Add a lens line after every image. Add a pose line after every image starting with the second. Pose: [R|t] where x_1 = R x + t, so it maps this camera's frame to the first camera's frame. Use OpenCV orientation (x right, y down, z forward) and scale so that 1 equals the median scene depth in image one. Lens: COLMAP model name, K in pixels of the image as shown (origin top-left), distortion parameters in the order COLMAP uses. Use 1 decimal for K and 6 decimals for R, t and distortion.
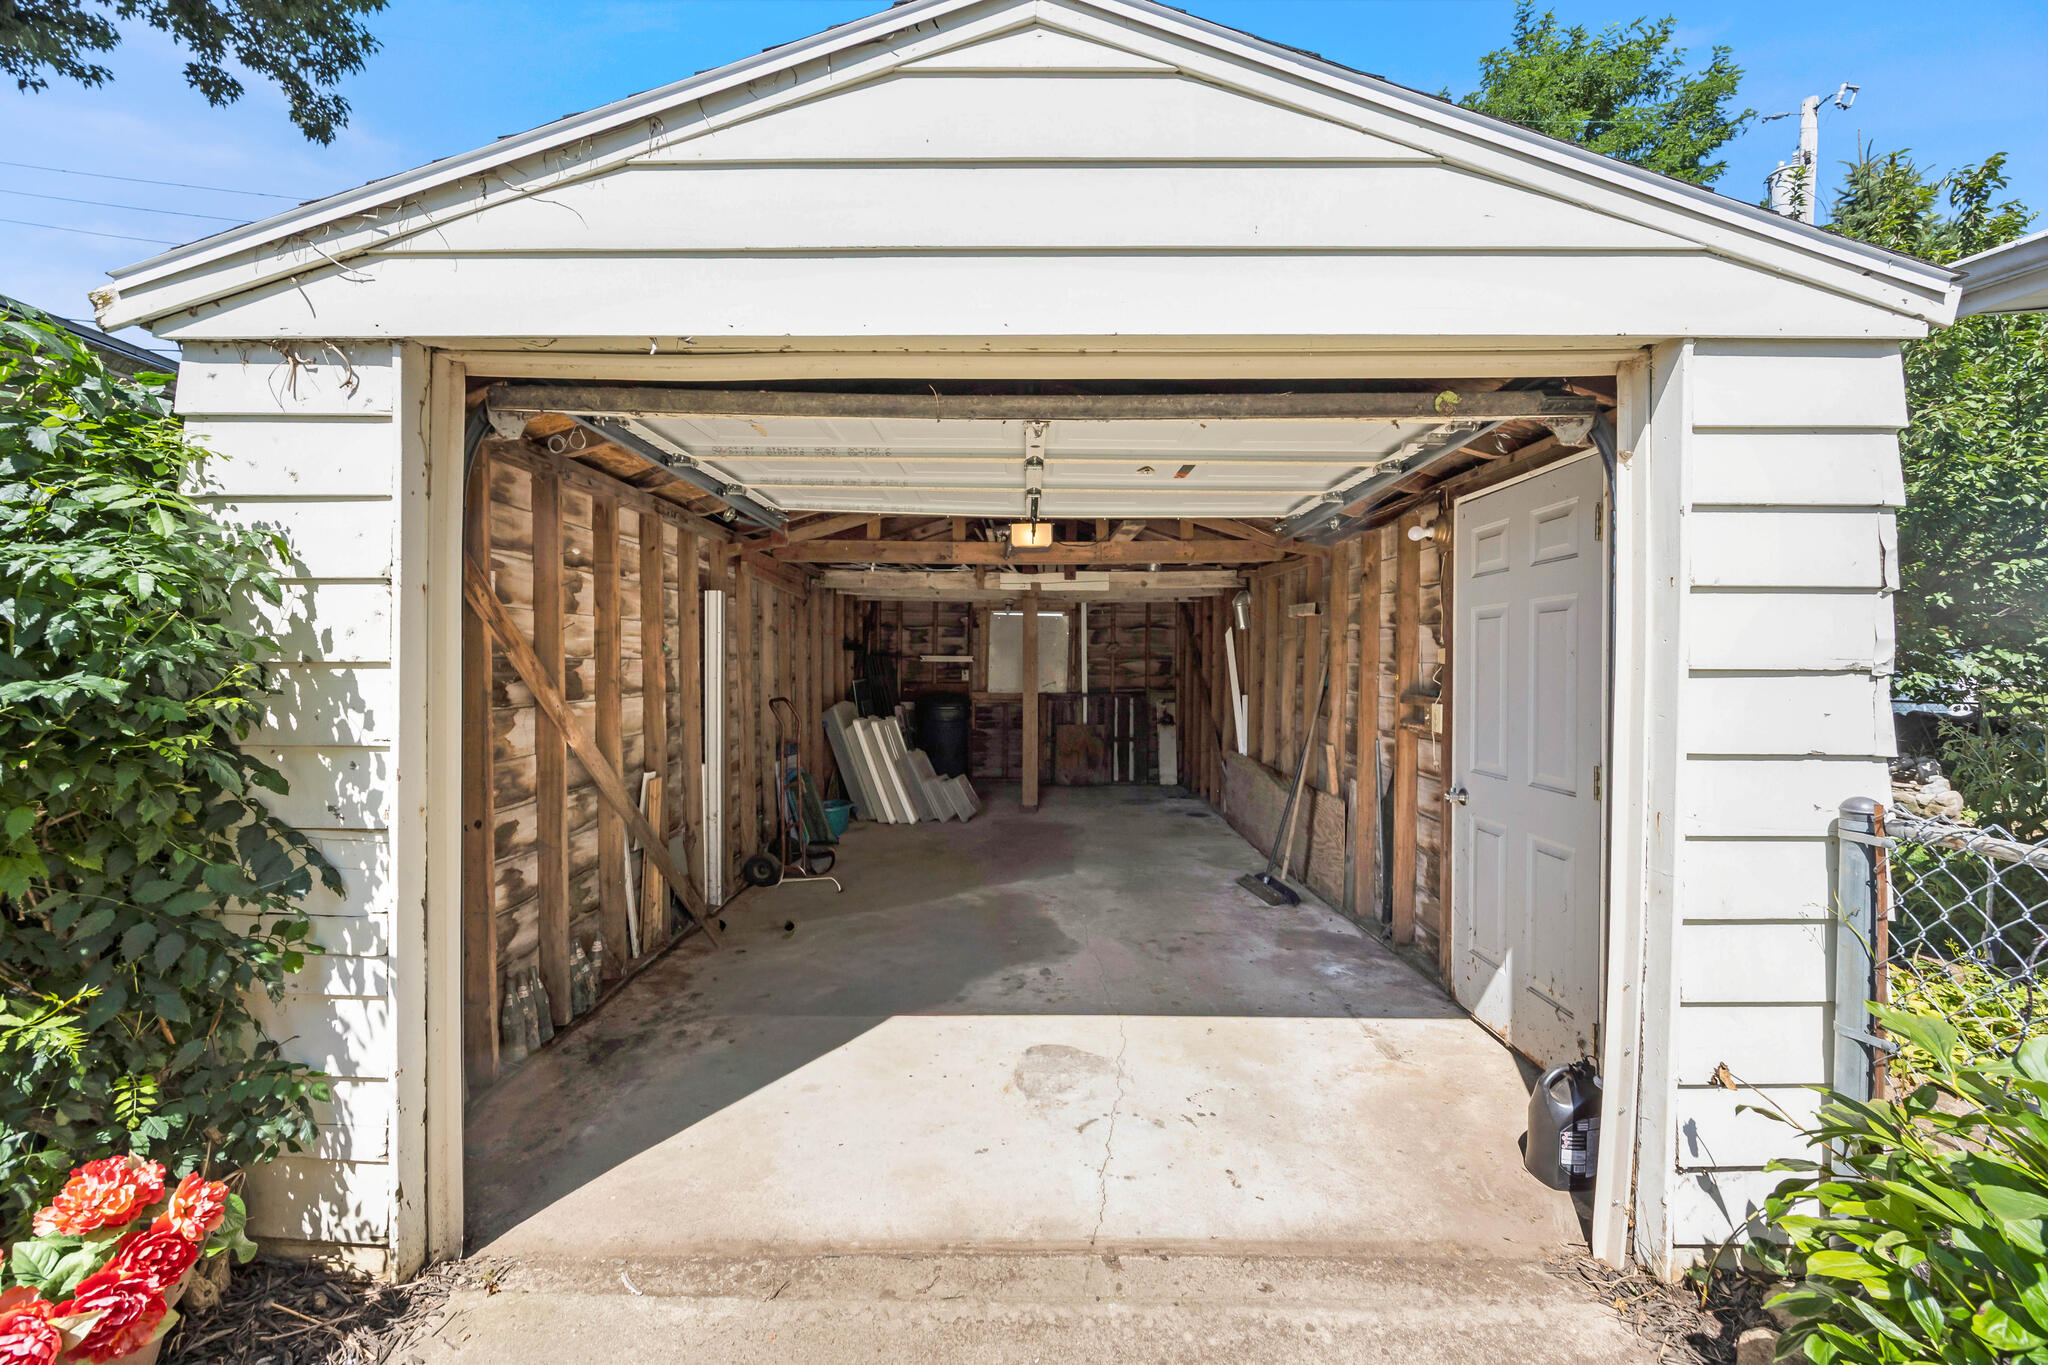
lens RADIAL K [[798.0, 0, 1022.7], [0, 798.0, 673.7], [0, 0, 1]] dist [-0.003128, -0.000105]
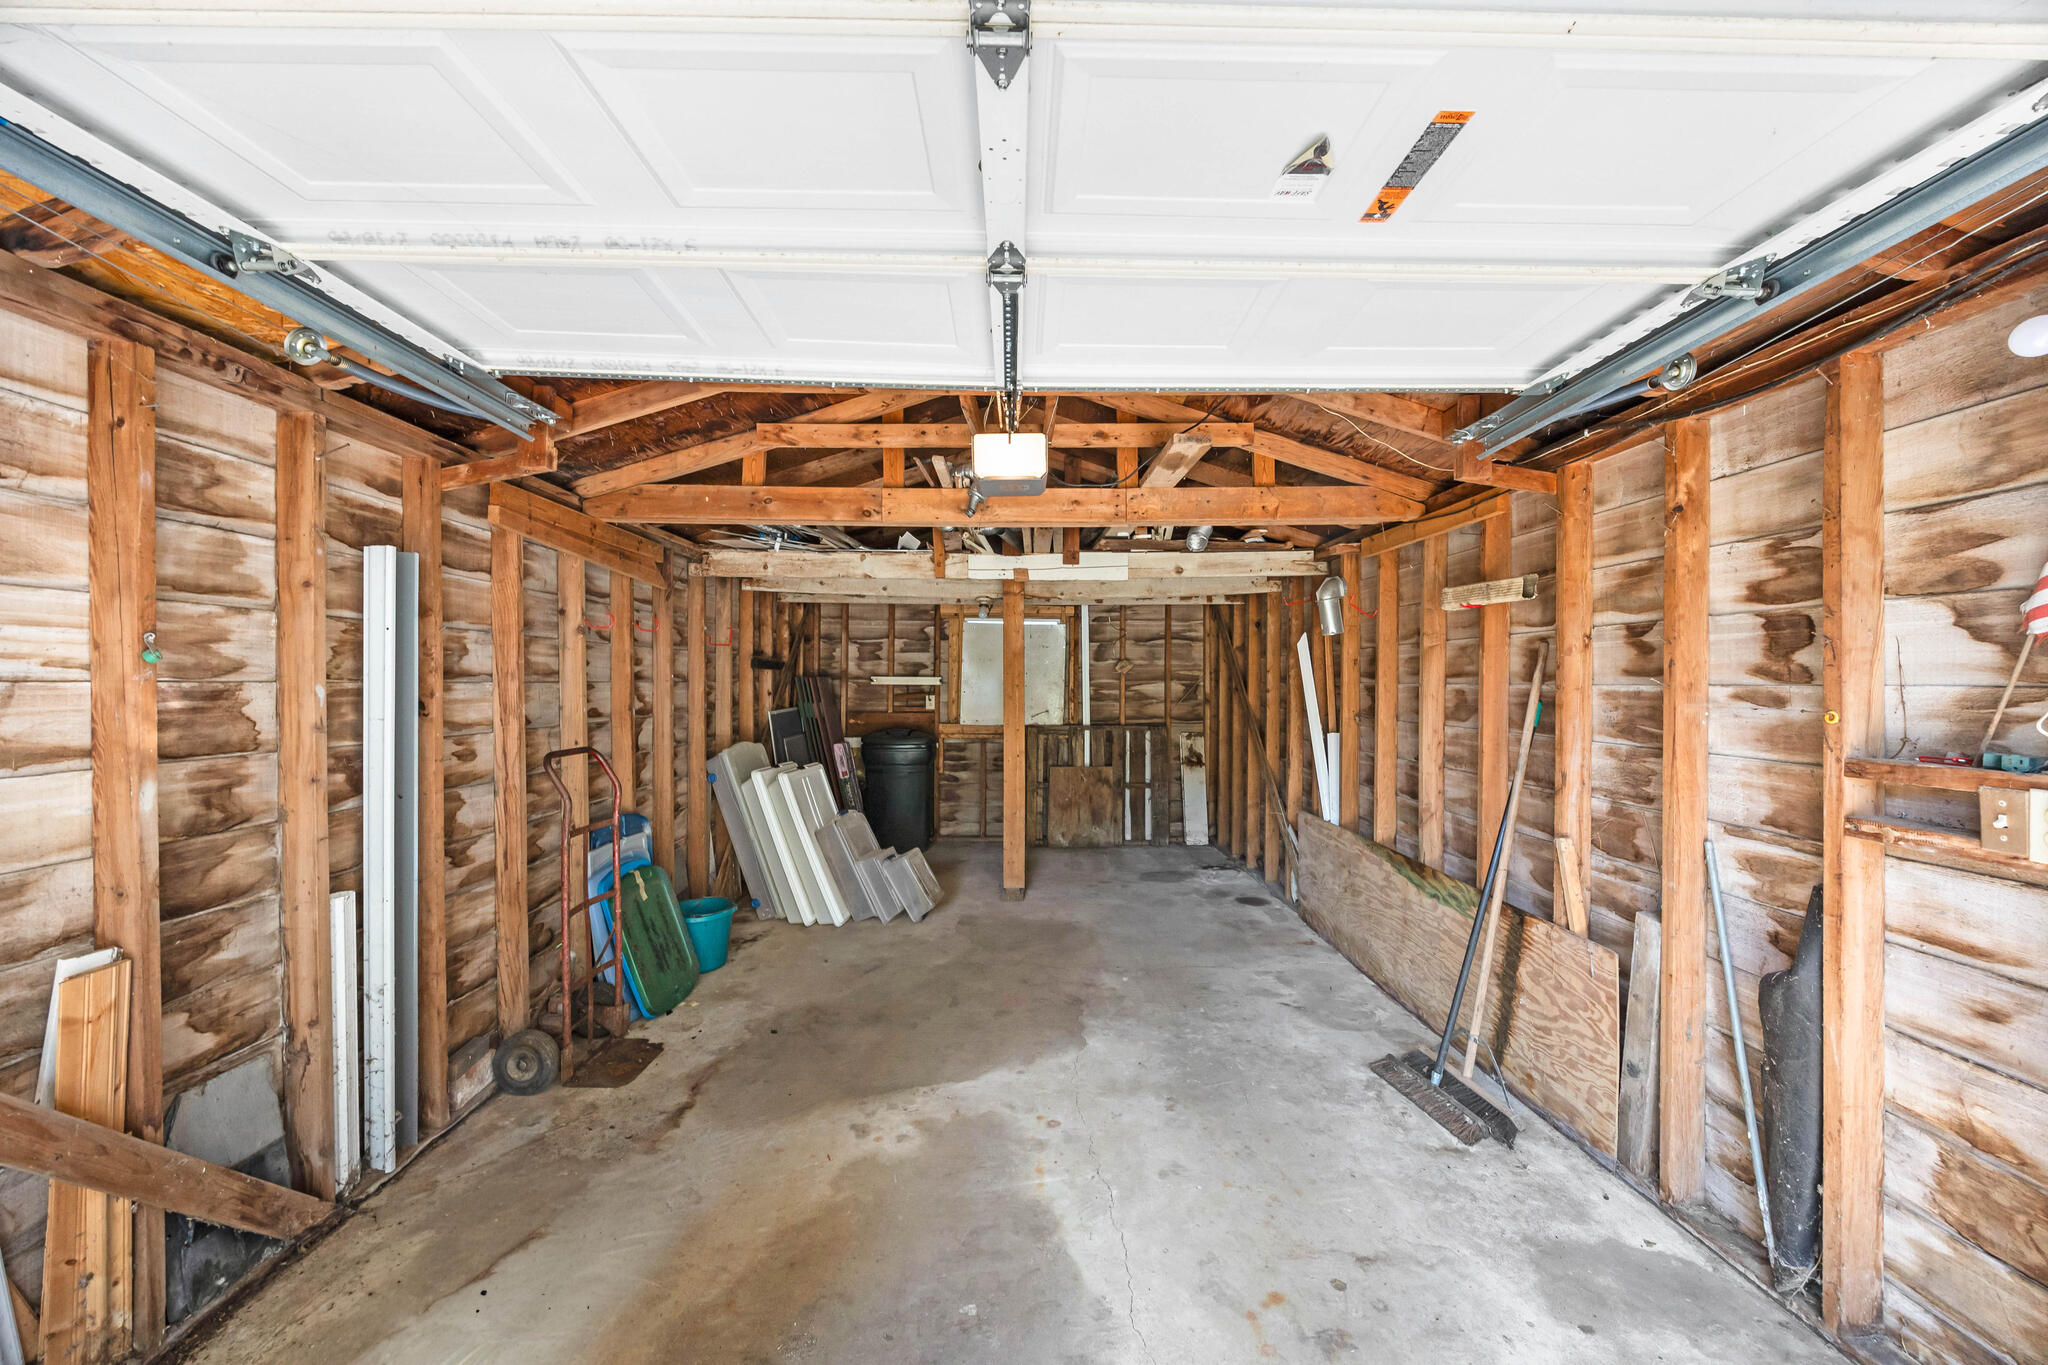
lens RADIAL K [[798.0, 0, 1021.9], [0, 798.0, 687.0], [0, 0, 1]] dist [-0.003128, -0.000105]
pose [[0.999916, -0.002865, 0.012651, 0.008257], [0.003008, 0.999932, -0.011241, -0.005131], [-0.012618, 0.011278, 0.999857, 0.316935]]
